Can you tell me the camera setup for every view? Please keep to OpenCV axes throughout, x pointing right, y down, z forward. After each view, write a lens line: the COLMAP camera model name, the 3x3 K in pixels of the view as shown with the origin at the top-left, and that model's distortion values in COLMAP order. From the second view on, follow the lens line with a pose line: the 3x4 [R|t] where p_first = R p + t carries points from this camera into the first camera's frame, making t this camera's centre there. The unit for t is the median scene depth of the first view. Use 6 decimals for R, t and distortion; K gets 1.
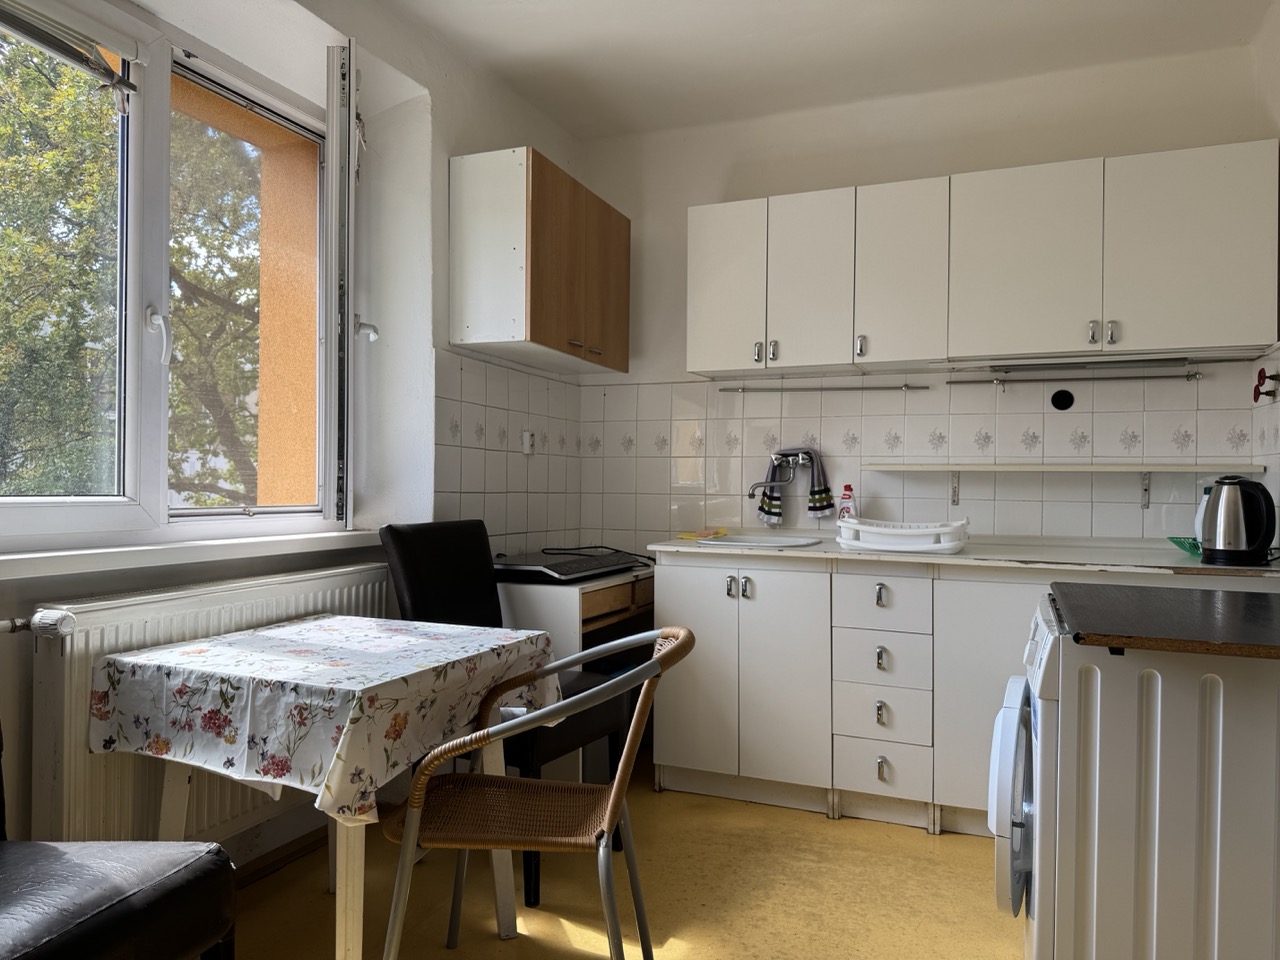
lens RADIAL K [[905.4, 0, 640.0], [0, 905.4, 480.0], [0, 0, 1]] dist [0.161778, -0.276201]
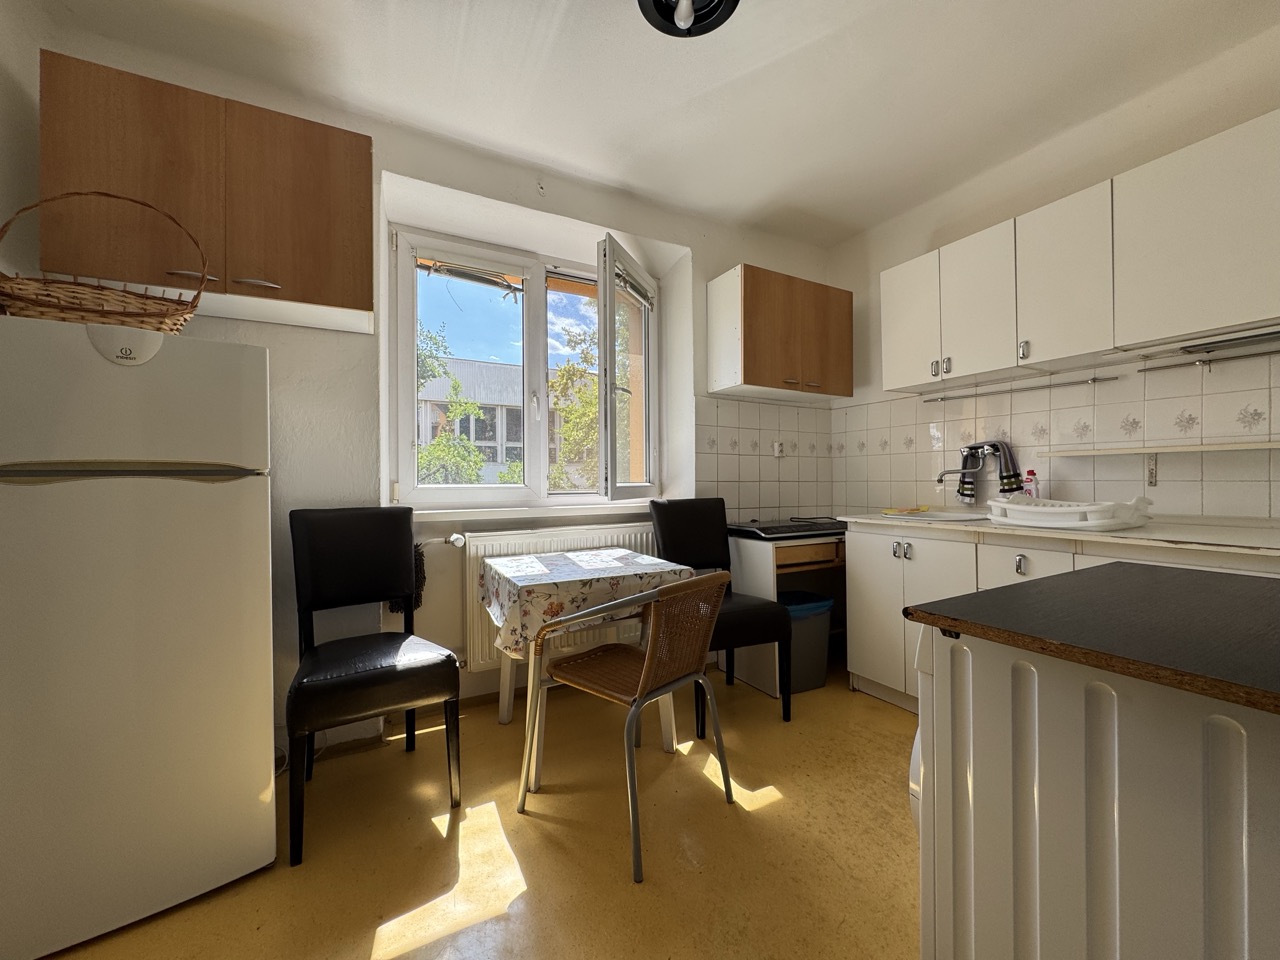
lens RADIAL K [[512.7, 0, 640.0], [0, 512.7, 480.0], [0, 0, 1]] dist [-0.001654, 0.000027]
pose [[0.771712, -0.018295, -0.635709, 0.275513], [0.018318, 0.999811, -0.006535, 0.013894], [0.635708, -0.006602, 0.771901, 0.186126]]
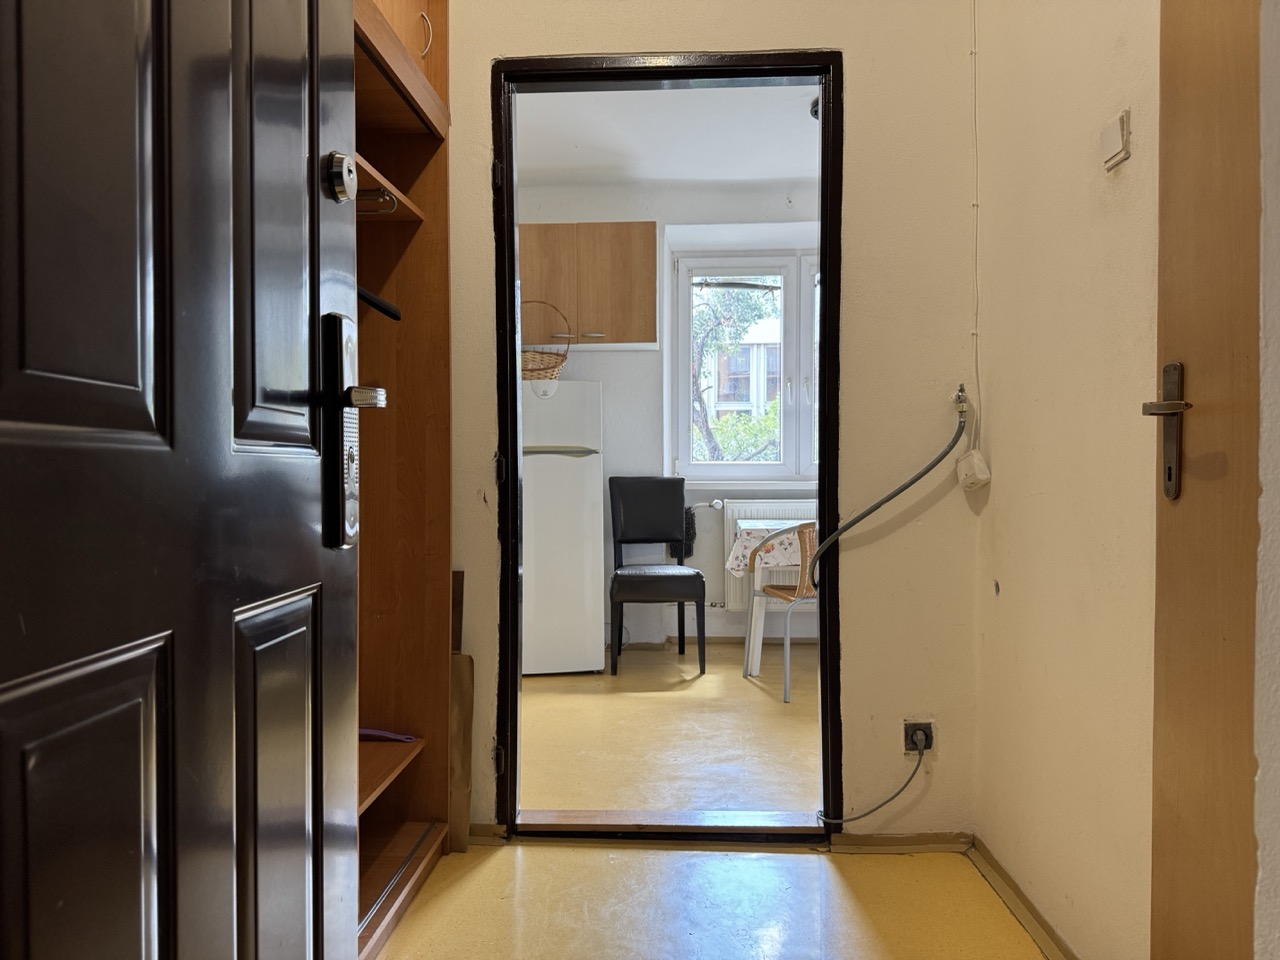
lens RADIAL K [[905.4, 0, 640.0], [0, 905.4, 480.0], [0, 0, 1]] dist [0.161778, -0.276201]
pose [[0.334385, -0.000349, -0.942437, 1.077644], [0.009790, 0.999947, 0.003103, 0.038322], [0.942386, -0.010265, 0.334371, -0.086356]]
